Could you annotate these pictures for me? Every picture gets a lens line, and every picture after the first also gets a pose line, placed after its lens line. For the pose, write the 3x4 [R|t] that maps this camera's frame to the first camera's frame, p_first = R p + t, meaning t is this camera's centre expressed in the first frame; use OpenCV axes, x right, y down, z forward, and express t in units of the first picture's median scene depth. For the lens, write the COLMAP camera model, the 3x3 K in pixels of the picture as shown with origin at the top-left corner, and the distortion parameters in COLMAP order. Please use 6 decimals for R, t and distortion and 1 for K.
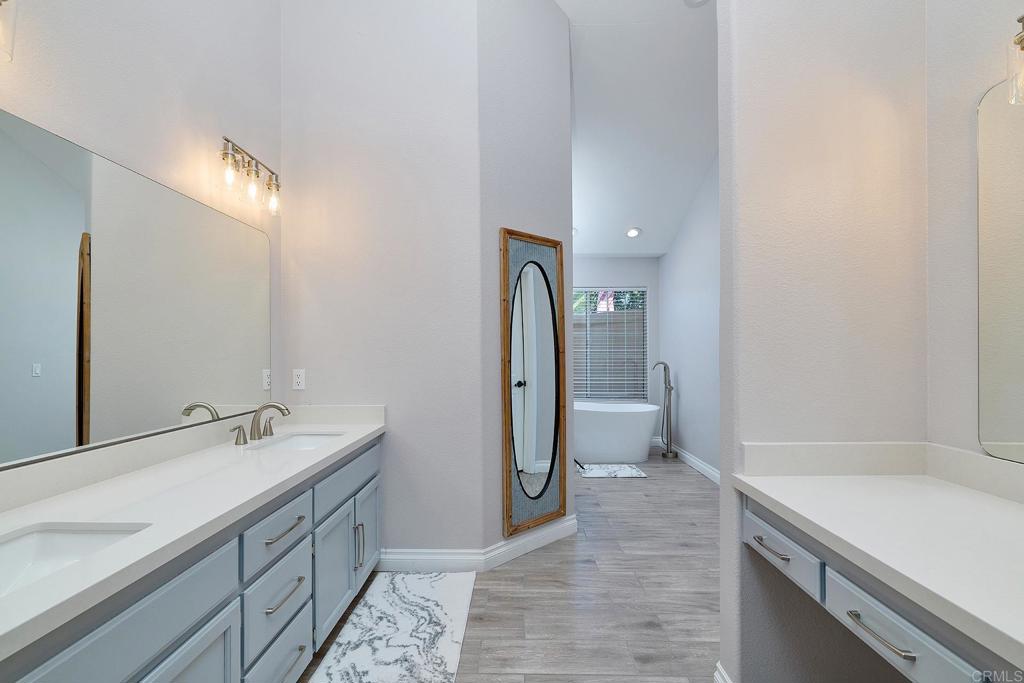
lens RADIAL K [[439.9, 0, 508.6], [0, 439.9, 342.0], [0, 0, 1]] dist [0.000105, -0.000741]
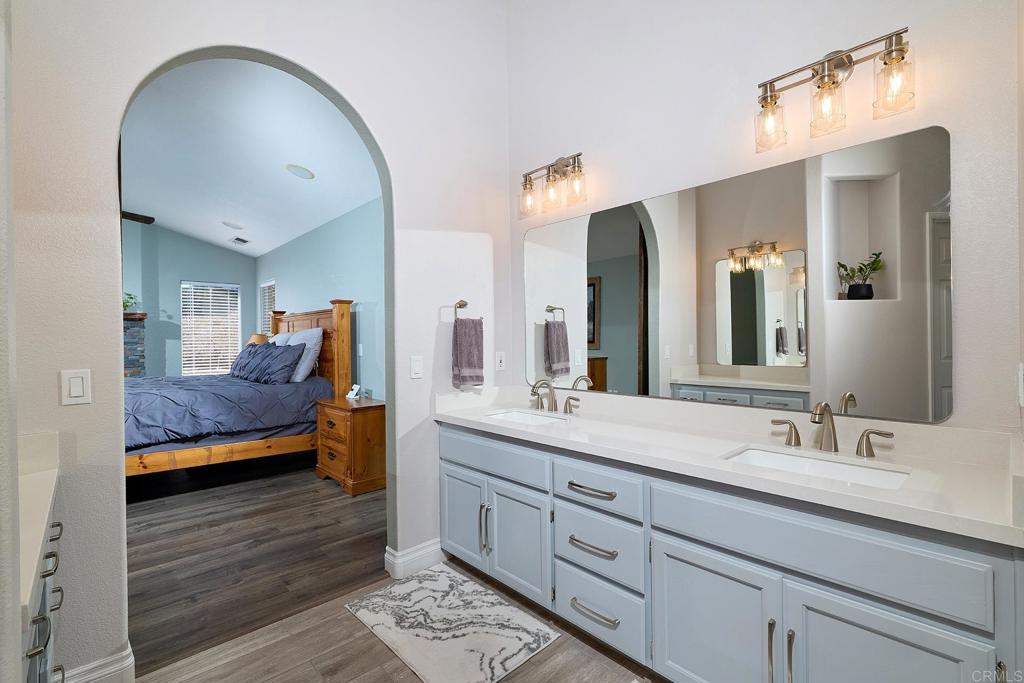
lens RADIAL K [[465.3, 0, 512.0], [0, 465.3, 341.5], [0, 0, 1]] dist [-0.001294, -0.000017]
pose [[-0.709980, 0.014746, -0.704067, 0.380926], [0.027484, 0.999599, -0.006780, 0.051966], [0.703685, -0.024164, -0.710101, 1.901359]]
